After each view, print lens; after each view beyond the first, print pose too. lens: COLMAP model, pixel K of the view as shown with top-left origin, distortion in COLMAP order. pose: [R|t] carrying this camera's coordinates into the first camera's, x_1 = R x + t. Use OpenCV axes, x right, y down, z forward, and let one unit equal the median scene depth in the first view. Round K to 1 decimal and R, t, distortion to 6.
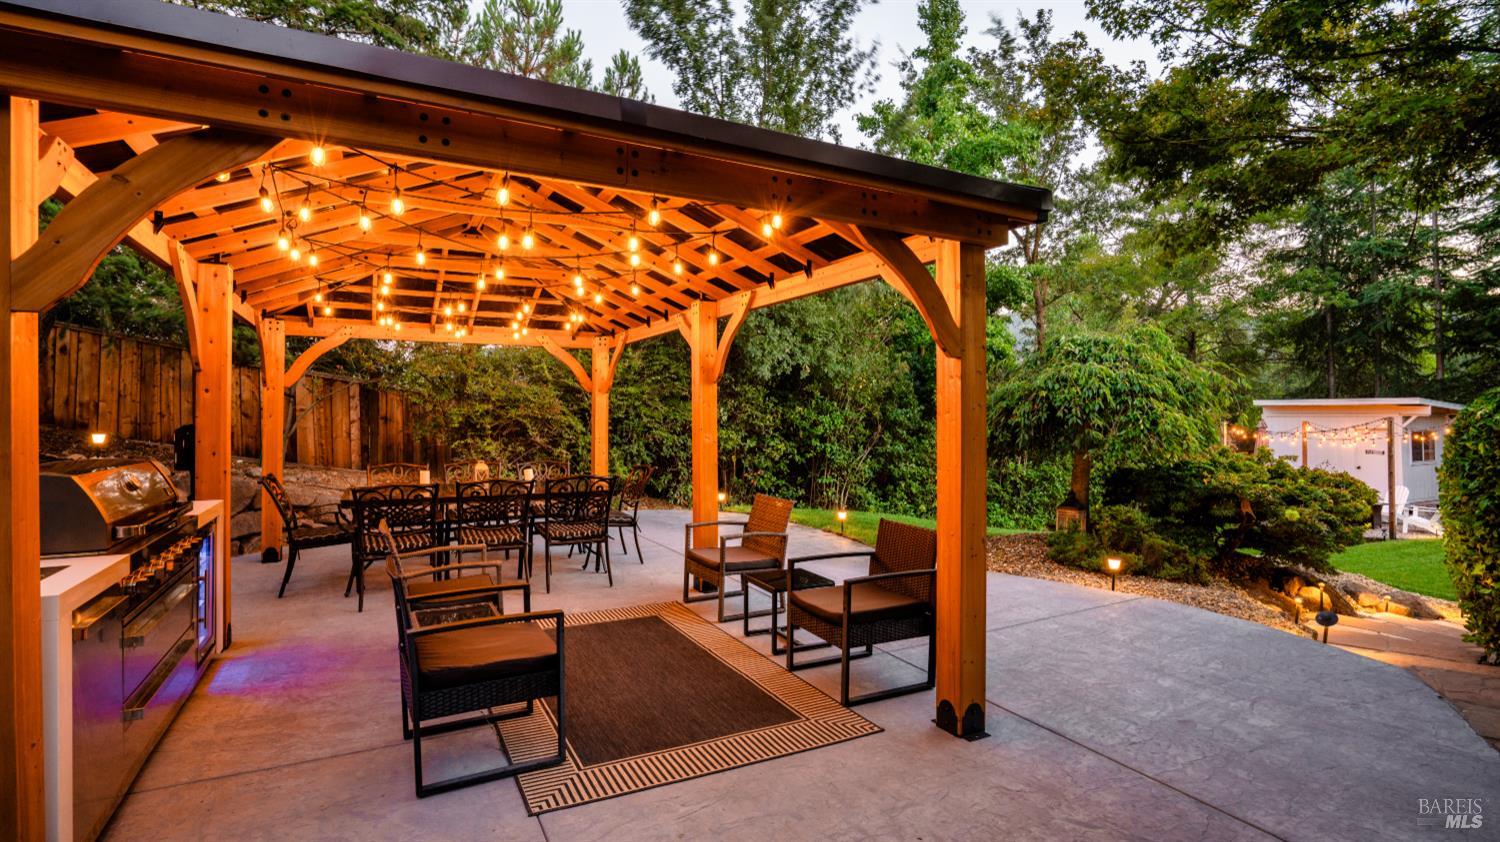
lens RADIAL K [[699.3, 0, 761.2], [0, 699.3, 416.1], [0, 0, 1]] dist [-0.022754, 0.005242]
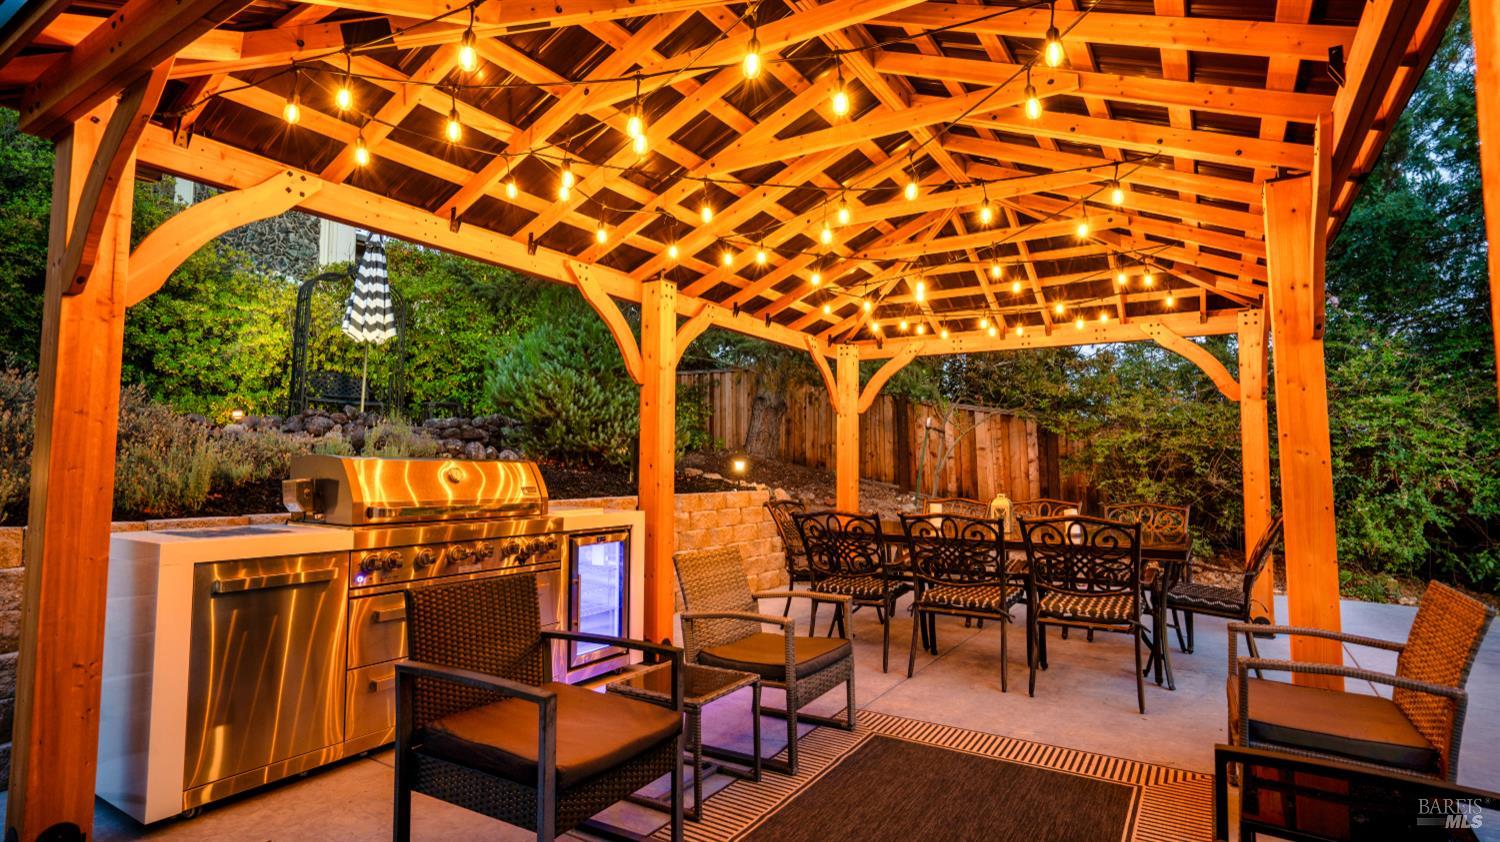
lens RADIAL K [[764.3, 0, 753.7], [0, 764.3, 416.4], [0, 0, 1]] dist [0.001138, 0.000513]
pose [[0.511894, -0.058315, -0.857067, 0.200767], [-0.001431, 0.997634, -0.068734, 0.045618], [0.859048, 0.036411, 0.510599, 0.430331]]
